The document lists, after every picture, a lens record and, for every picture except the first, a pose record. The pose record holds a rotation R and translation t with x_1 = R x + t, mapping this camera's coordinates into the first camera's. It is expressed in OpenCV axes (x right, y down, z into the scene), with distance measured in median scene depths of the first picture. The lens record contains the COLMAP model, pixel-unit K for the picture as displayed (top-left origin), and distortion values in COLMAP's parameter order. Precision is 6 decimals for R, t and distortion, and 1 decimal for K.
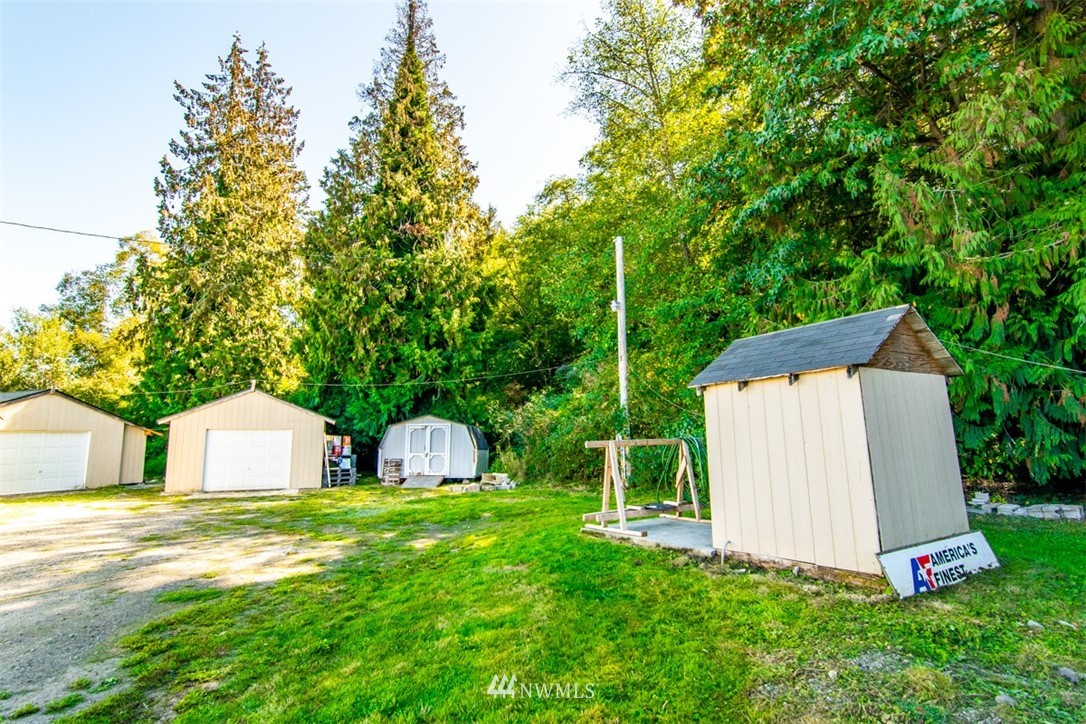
lens RADIAL K [[549.9, 0, 543.9], [0, 549.9, 358.5], [0, 0, 1]] dist [-0.007097, -0.000590]
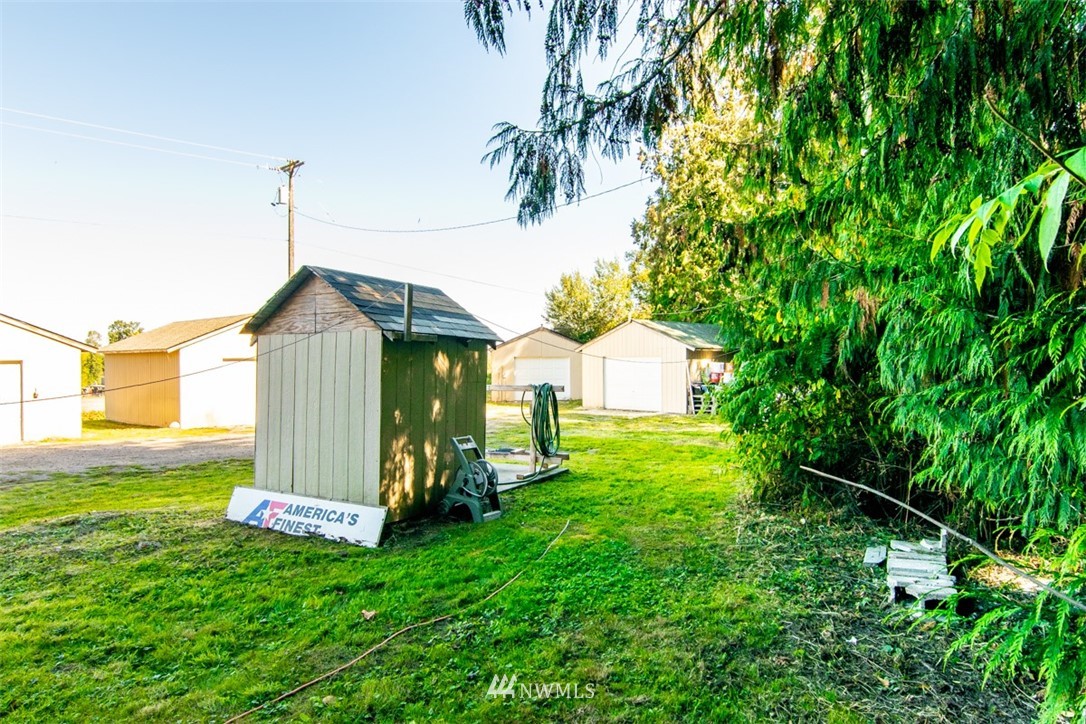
lens RADIAL K [[654.5, 0, 539.3], [0, 654.5, 360.4], [0, 0, 1]] dist [-0.000268, -0.000012]
pose [[0.460178, 0.011871, -0.887747, 0.404827], [0.126036, 0.988910, 0.078556, 0.006512], [0.878835, -0.148038, 0.453579, 0.171414]]
